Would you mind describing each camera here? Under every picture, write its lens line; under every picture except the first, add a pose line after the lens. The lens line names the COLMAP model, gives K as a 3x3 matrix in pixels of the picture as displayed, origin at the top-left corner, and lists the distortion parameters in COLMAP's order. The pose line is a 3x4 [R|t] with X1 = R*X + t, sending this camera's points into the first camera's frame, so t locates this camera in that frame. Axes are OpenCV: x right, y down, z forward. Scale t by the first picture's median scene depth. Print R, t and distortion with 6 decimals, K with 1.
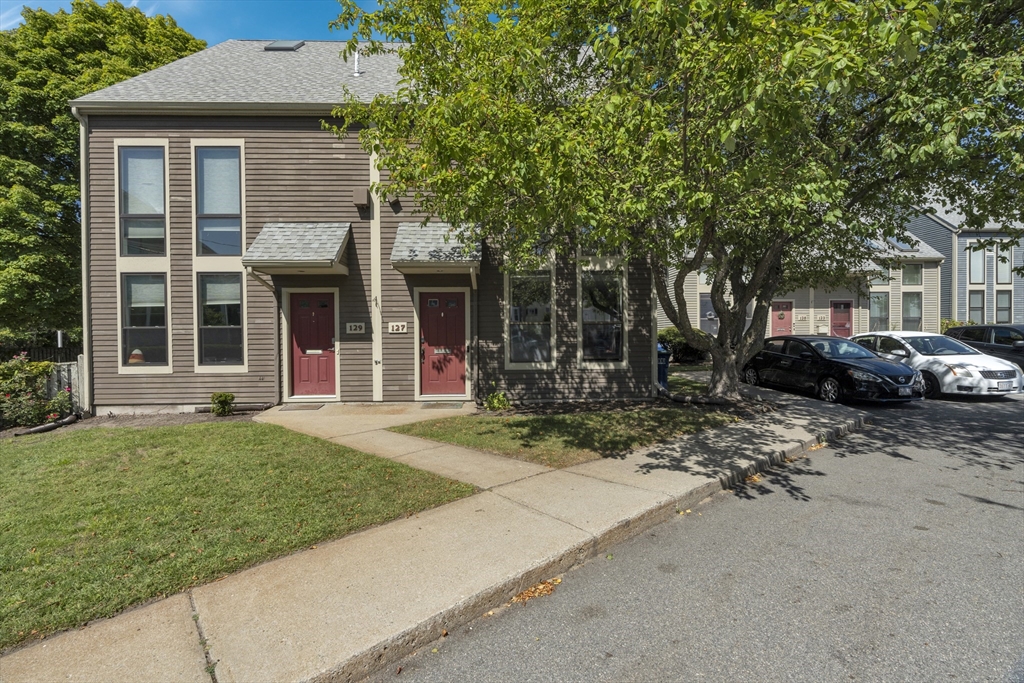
lens RADIAL K [[460.8, 0, 512.7], [0, 460.8, 338.2], [0, 0, 1]] dist [-0.004561, 0.003267]
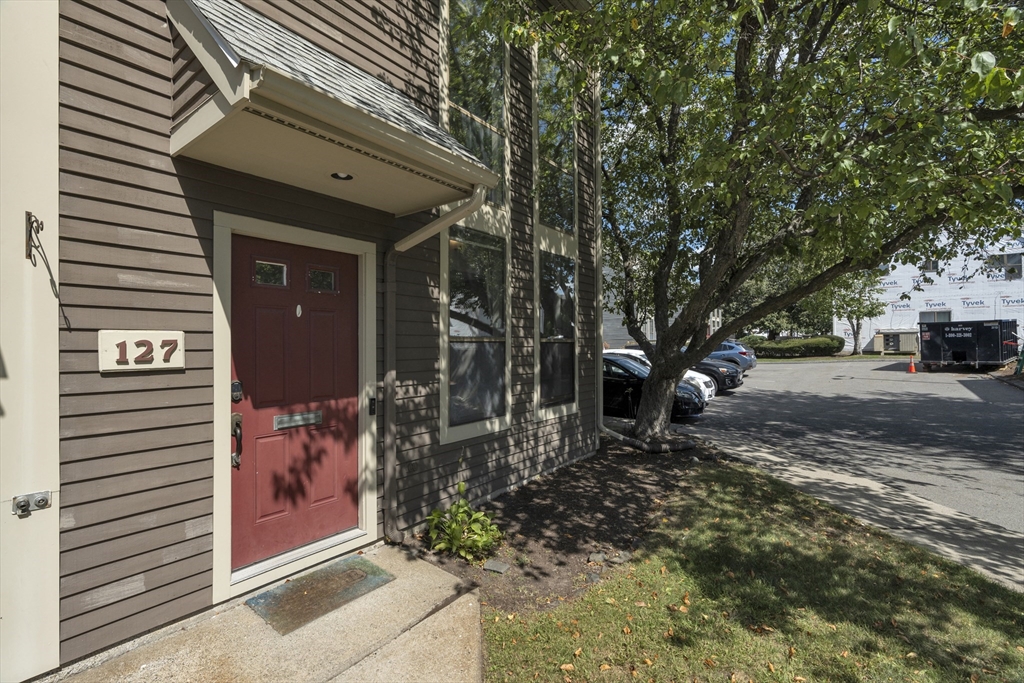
lens RADIAL K [[460.8, 0, 510.1], [0, 460.8, 342.9], [0, 0, 1]] dist [-0.004561, 0.003267]
pose [[0.645285, 0.008587, 0.763894, -0.314405], [0.006047, 0.999848, -0.016348, -0.021822], [-0.763918, 0.015169, 0.645135, 0.672514]]
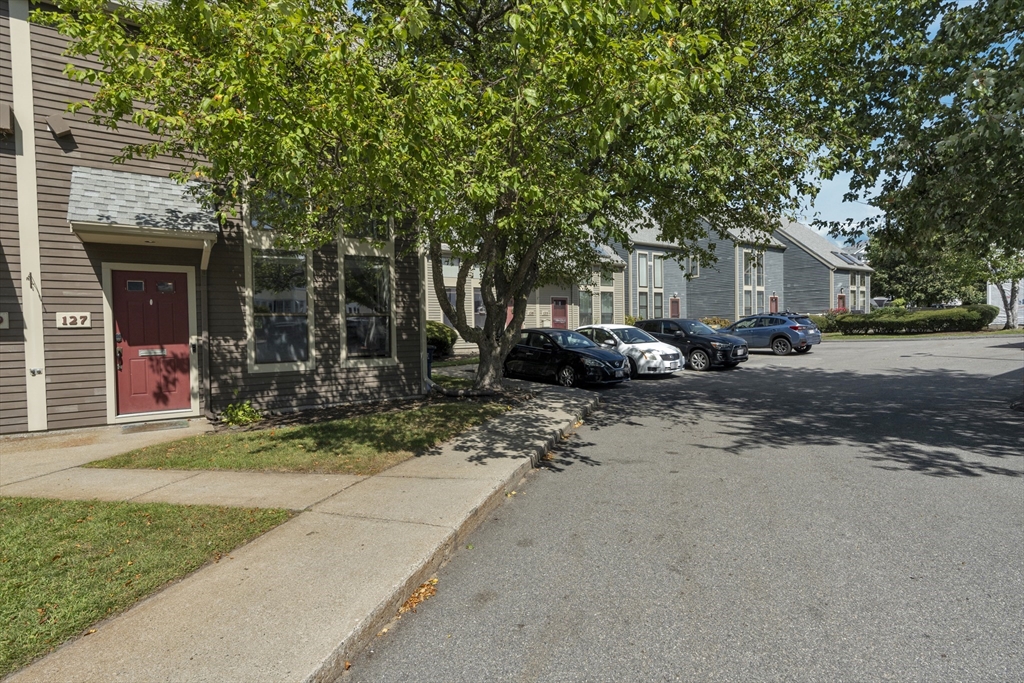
lens RADIAL K [[517.4, 0, 510.4], [0, 517.4, 341.7], [0, 0, 1]] dist [-0.005069, 0.001268]
pose [[0.847063, -0.021401, 0.531061, -0.107758], [0.016021, 0.999763, 0.014735, 0.008250], [-0.531250, -0.003974, 0.847206, 0.007726]]
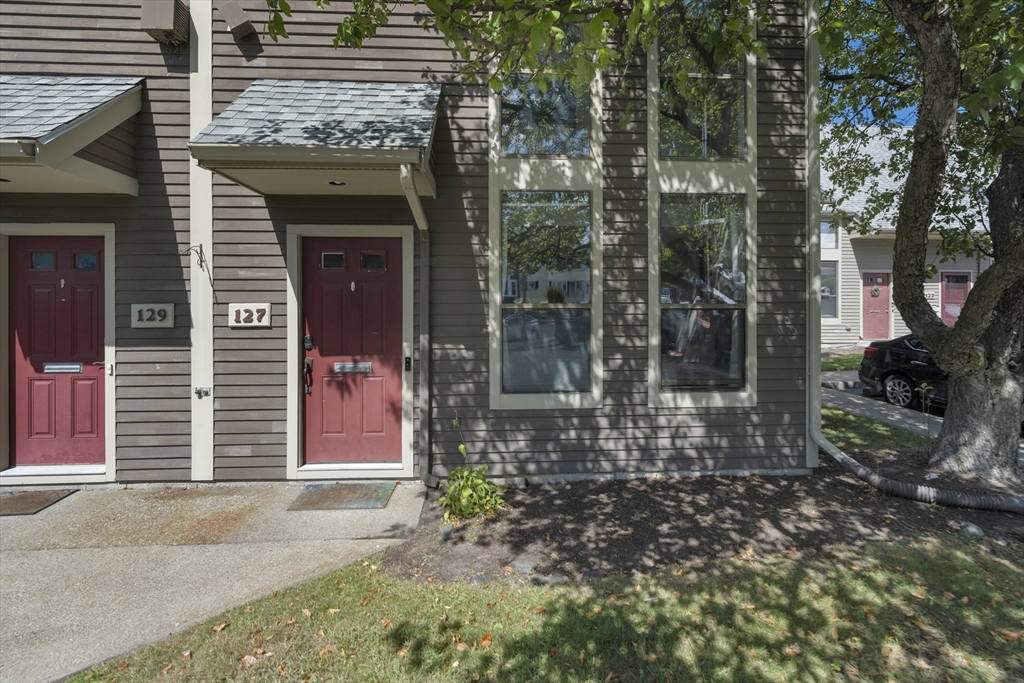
lens RADIAL K [[460.8, 0, 476.7], [0, 460.8, 310.3], [0, 0, 1]] dist [-0.004561, 0.003267]
pose [[0.999969, 0.005318, 0.005744, -0.032635], [-0.005279, 0.999963, -0.006762, -0.025657], [-0.005780, 0.006732, 0.999961, 0.553707]]
